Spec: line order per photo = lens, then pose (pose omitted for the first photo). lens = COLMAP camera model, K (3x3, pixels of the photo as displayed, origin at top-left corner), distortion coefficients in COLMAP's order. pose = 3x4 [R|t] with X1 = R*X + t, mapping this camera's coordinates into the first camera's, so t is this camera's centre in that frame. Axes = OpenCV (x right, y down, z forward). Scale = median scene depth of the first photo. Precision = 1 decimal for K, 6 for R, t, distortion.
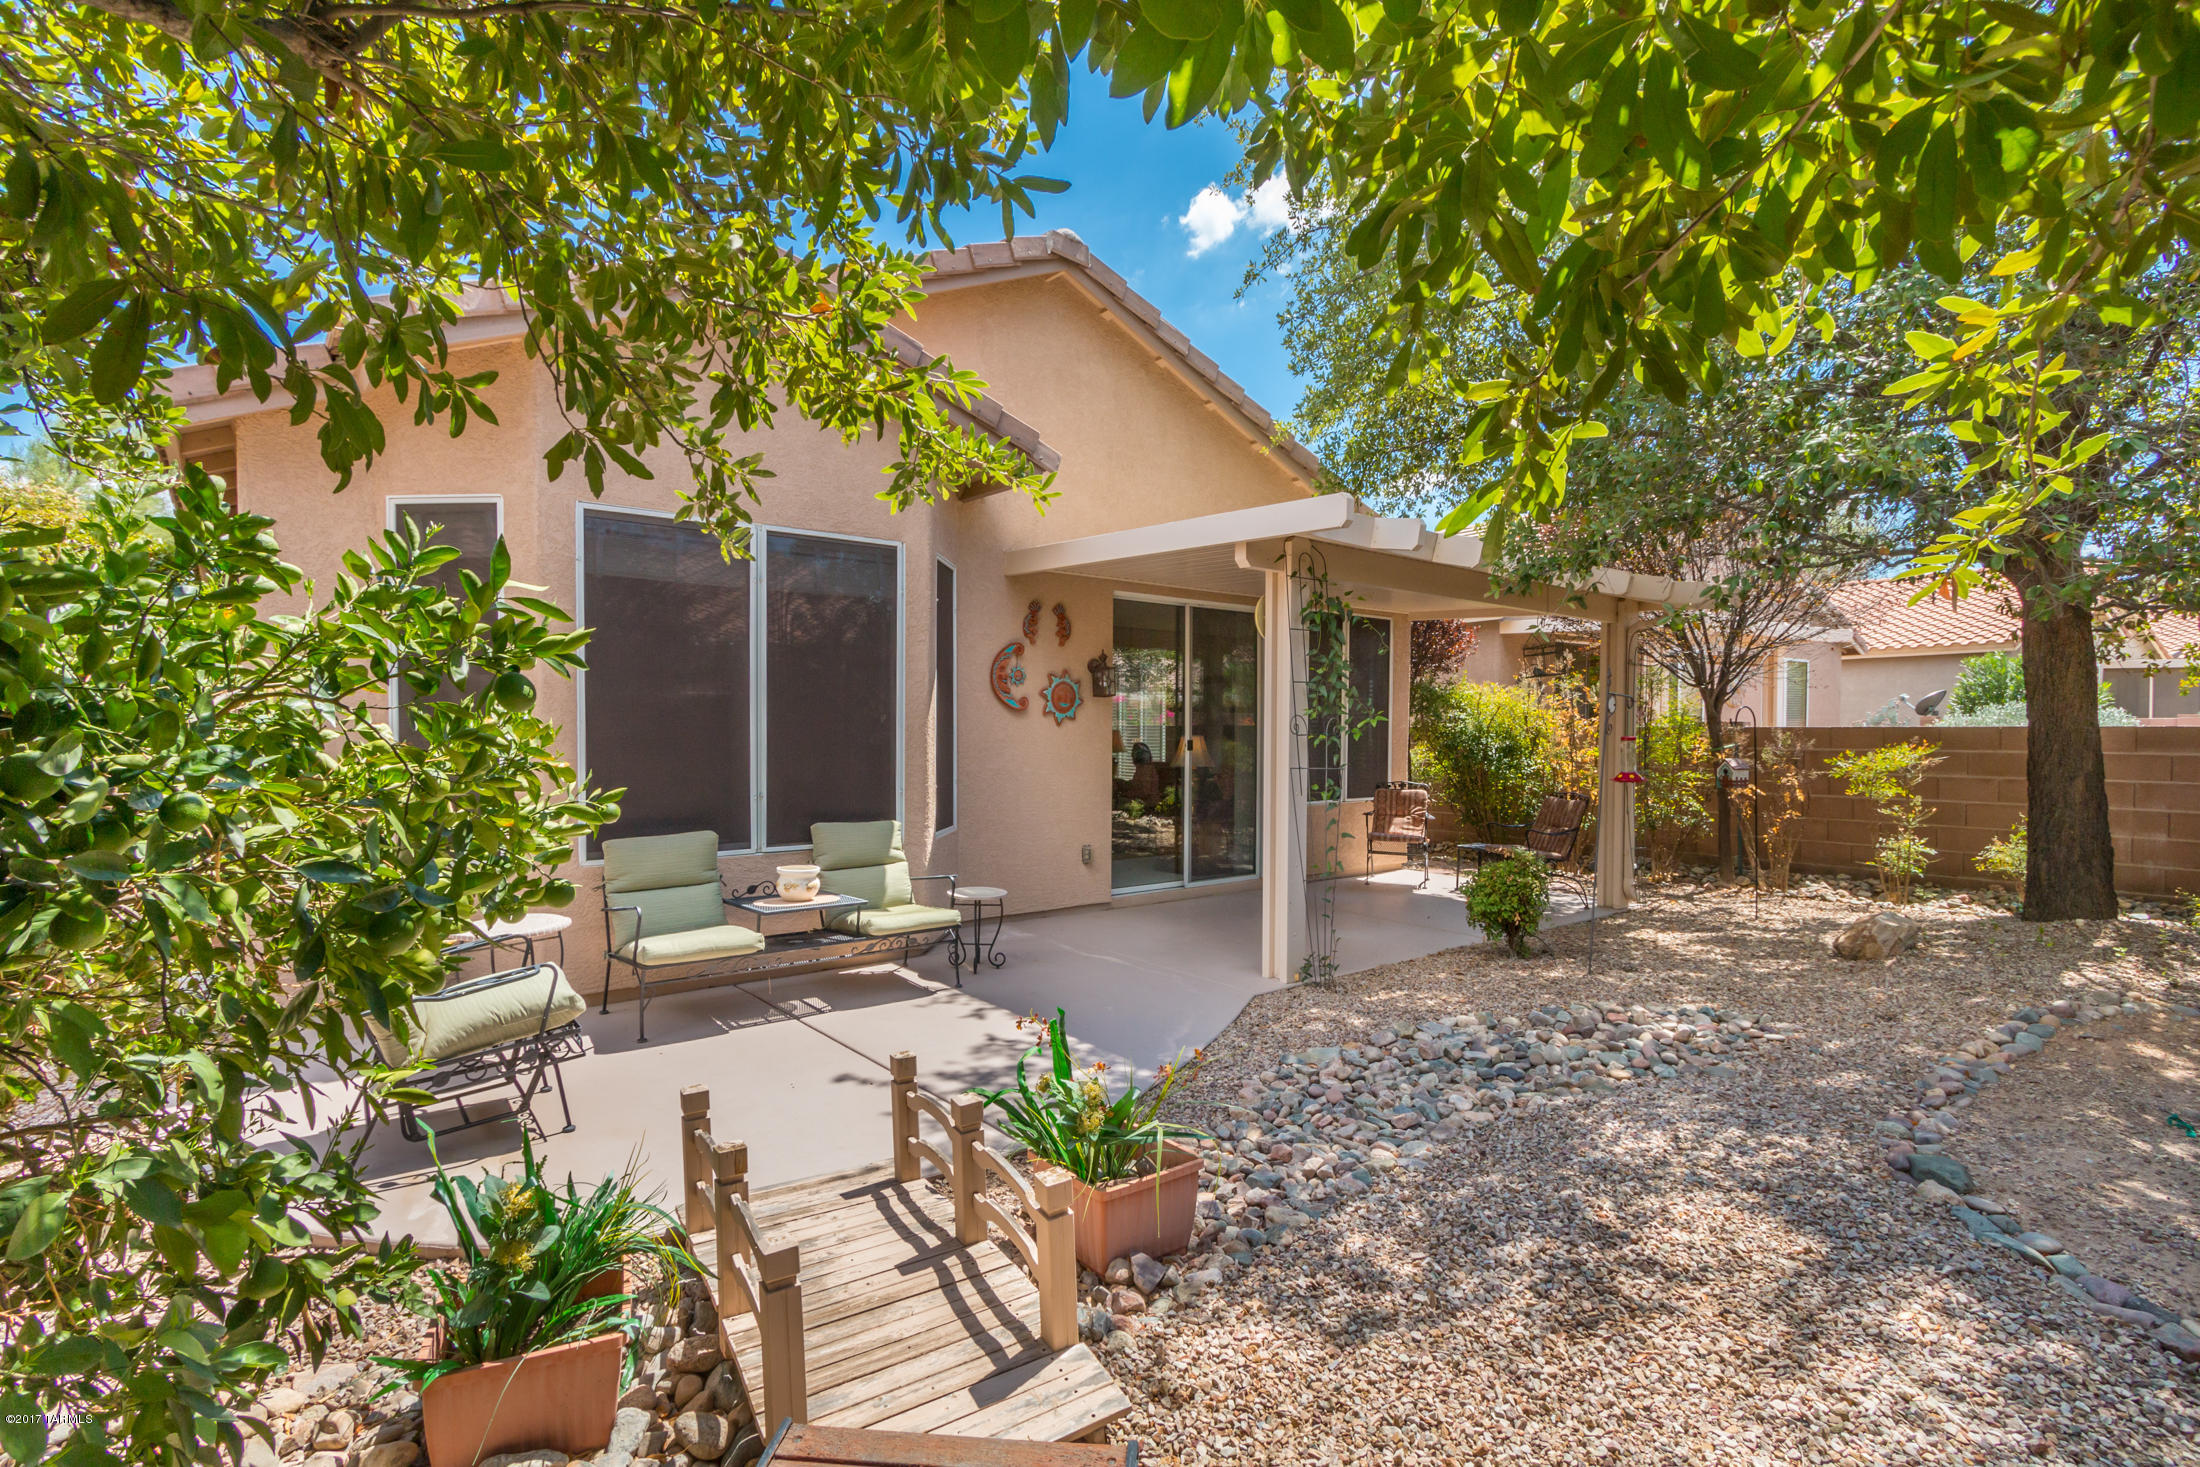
lens RADIAL K [[1020.8, 0, 1095.1], [0, 1020.8, 727.0], [0, 0, 1]] dist [0.000359, -0.000285]
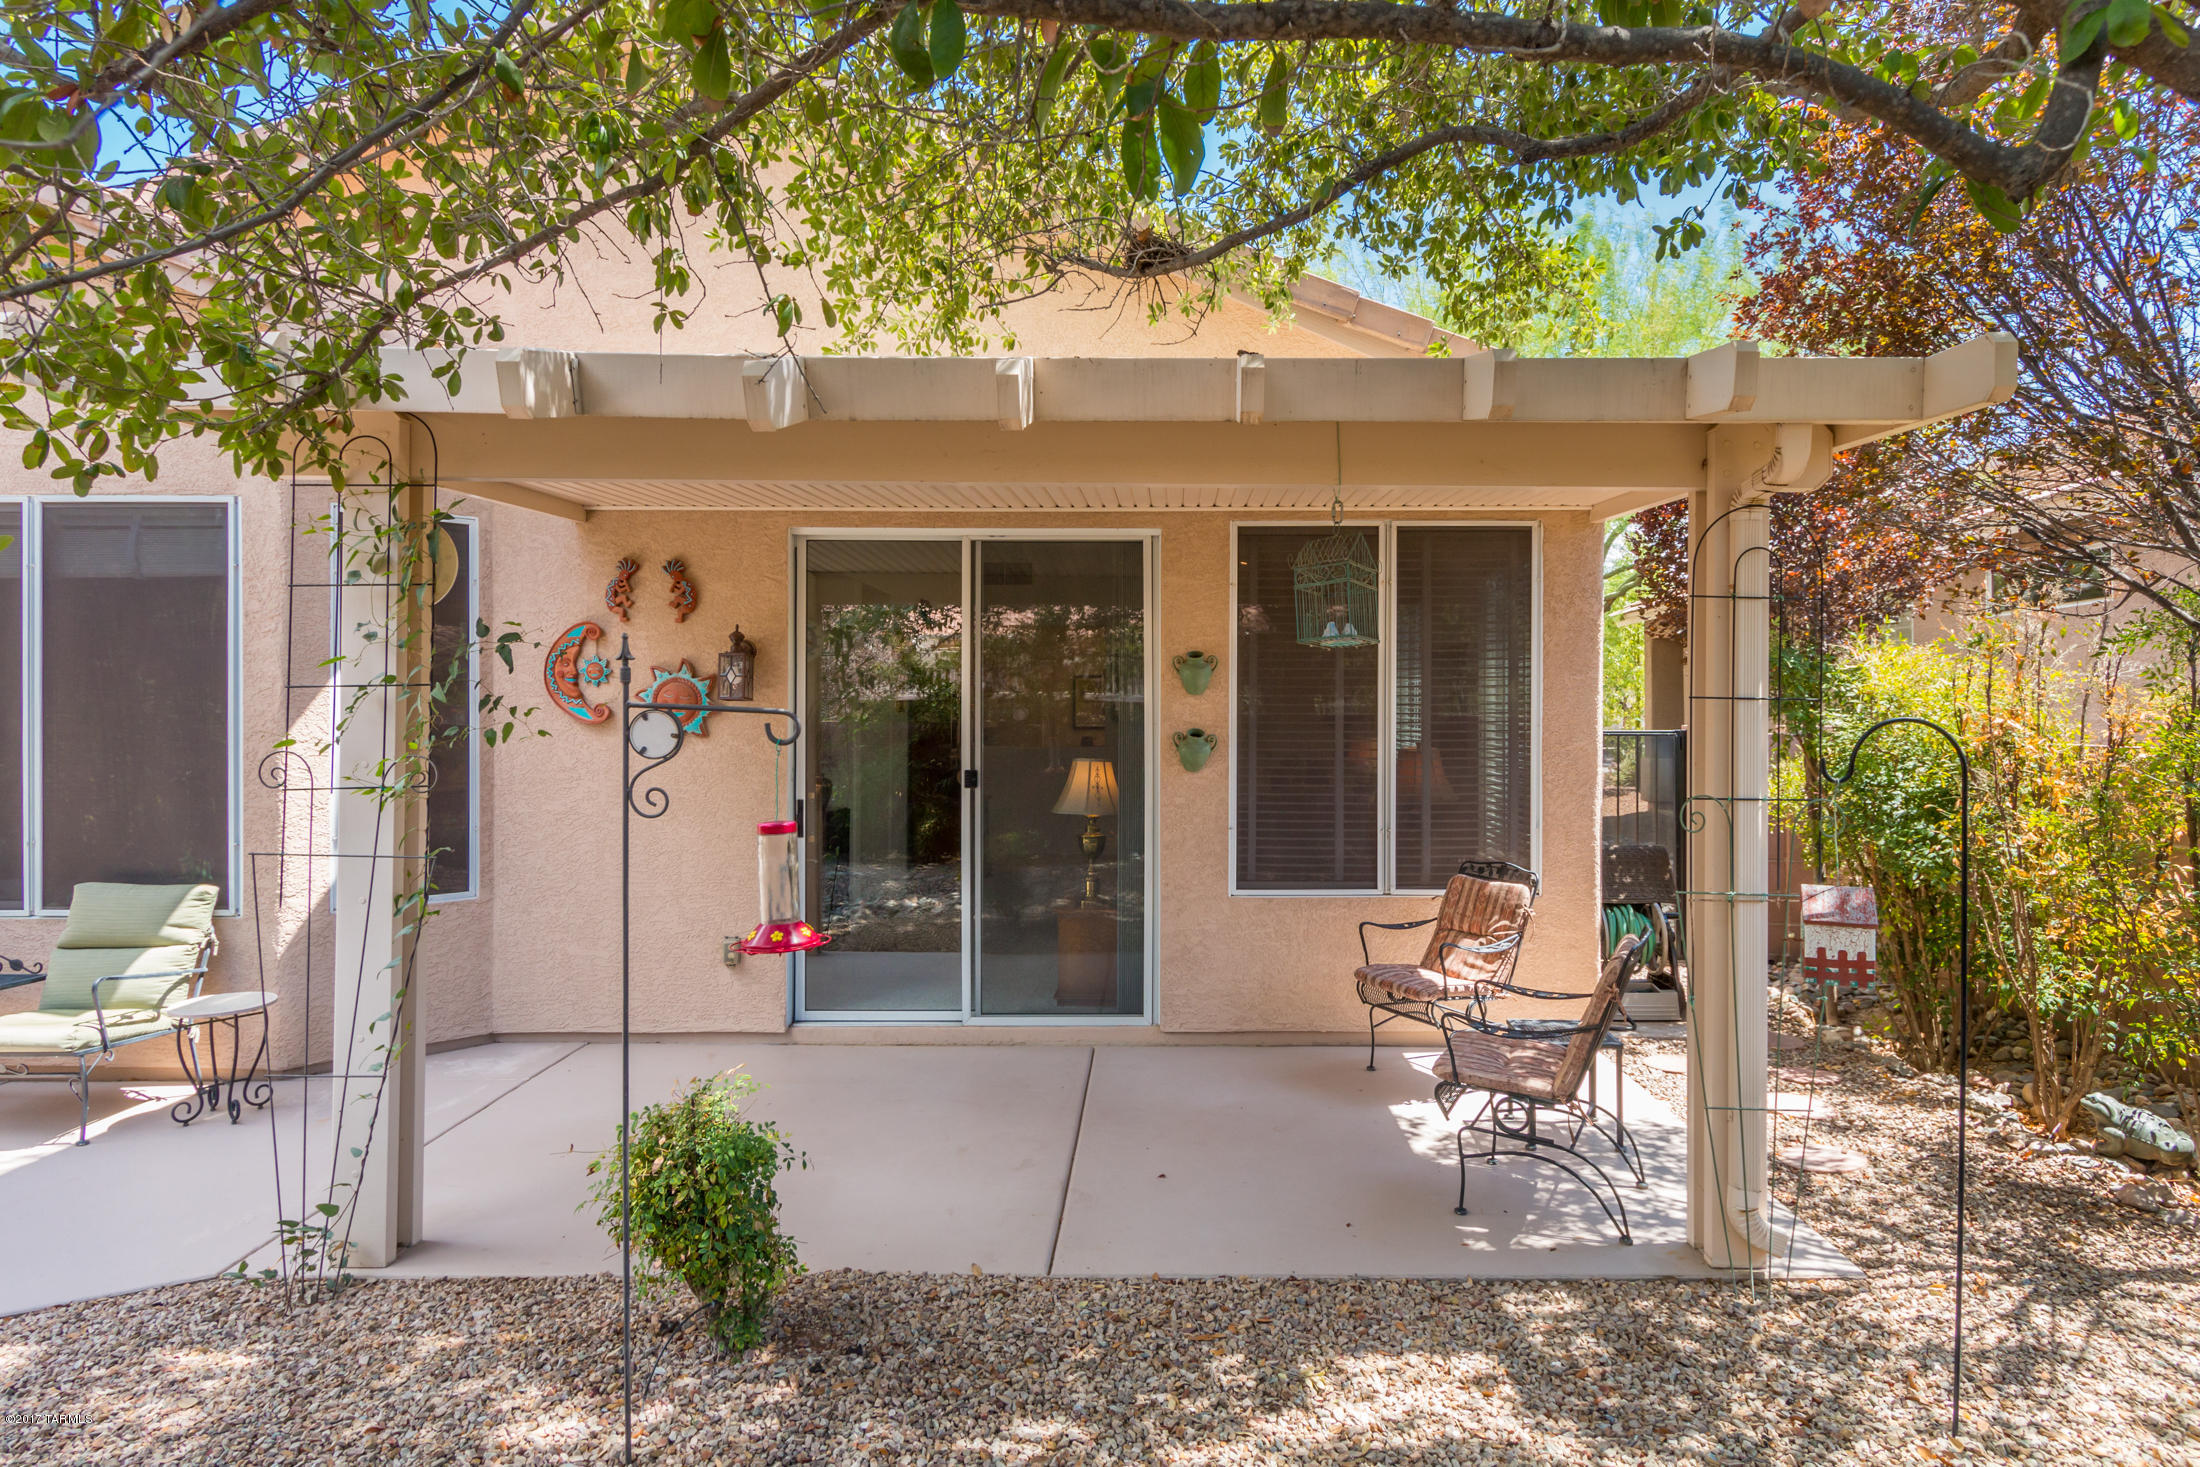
lens RADIAL K [[1279.7, 0, 1199.4], [0, 1279.7, 704.0], [0, 0, 1]] dist [0.008225, 0.000440]
pose [[0.788938, -0.010001, -0.614392, 0.718102], [0.006792, 0.999948, -0.007555, -0.019673], [0.614436, 0.001787, 0.788965, 0.562401]]
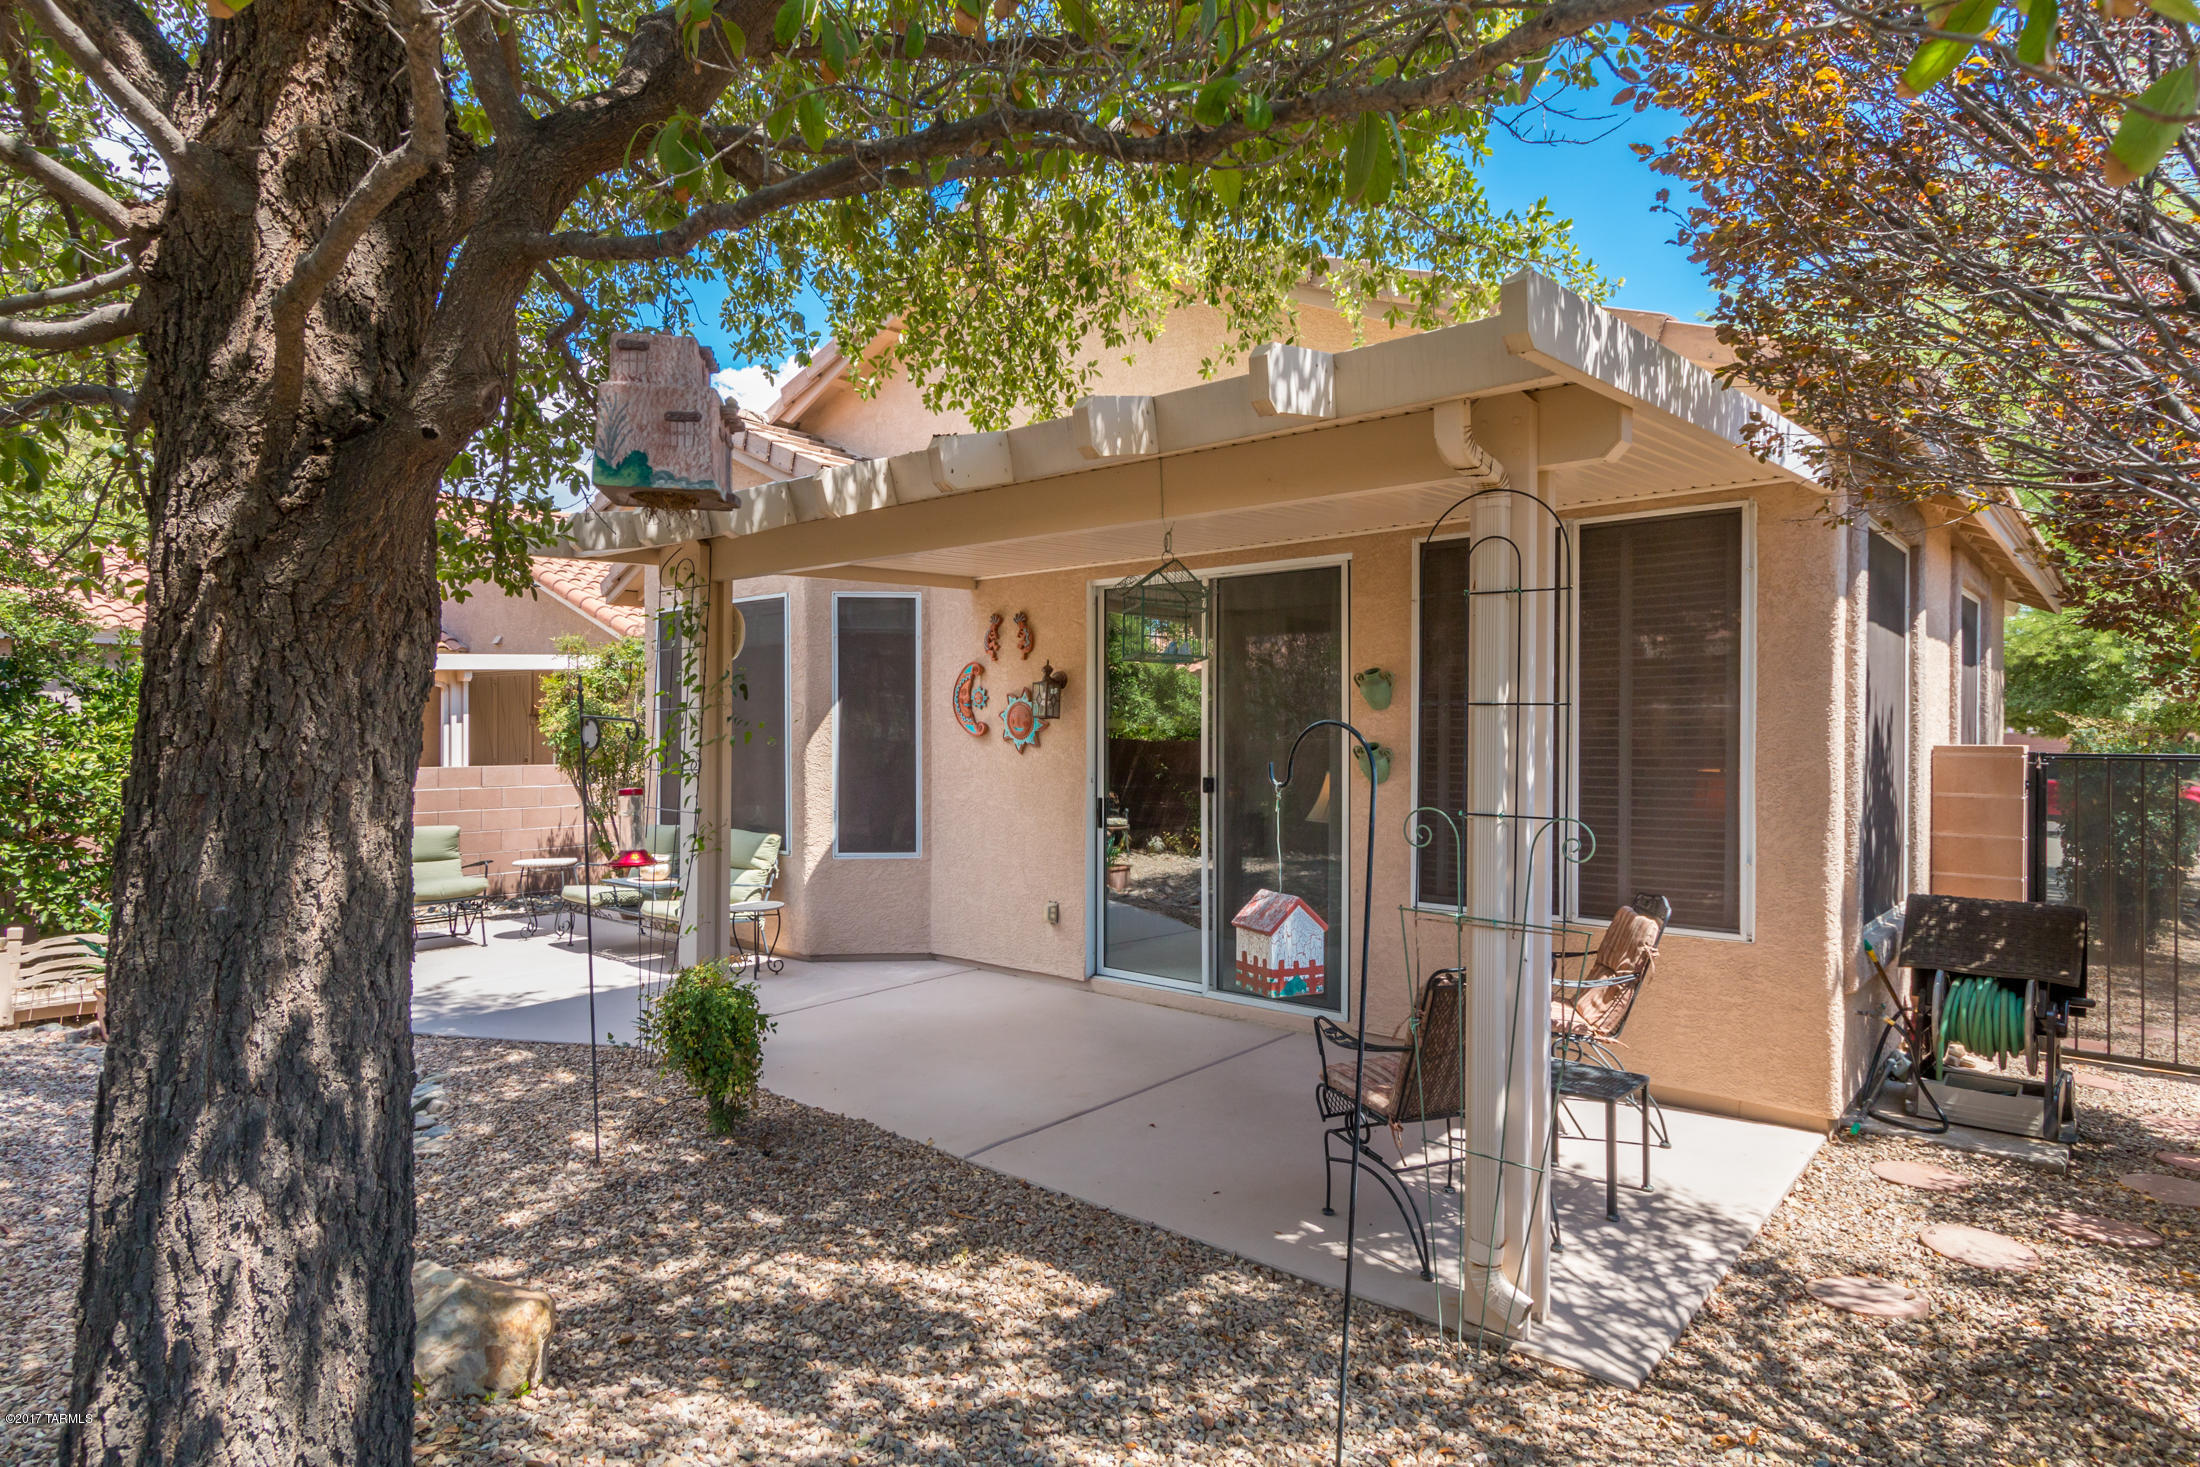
lens RADIAL K [[1235.3, 0, 1100.0], [0, 1235.3, 733.5], [0, 0, 1]] dist [0.017726, -0.000021]
pose [[0.176603, -0.009218, -0.984239, 0.987586], [0.000400, 0.999957, -0.009293, -0.008478], [0.984282, 0.001248, 0.176599, 0.878207]]
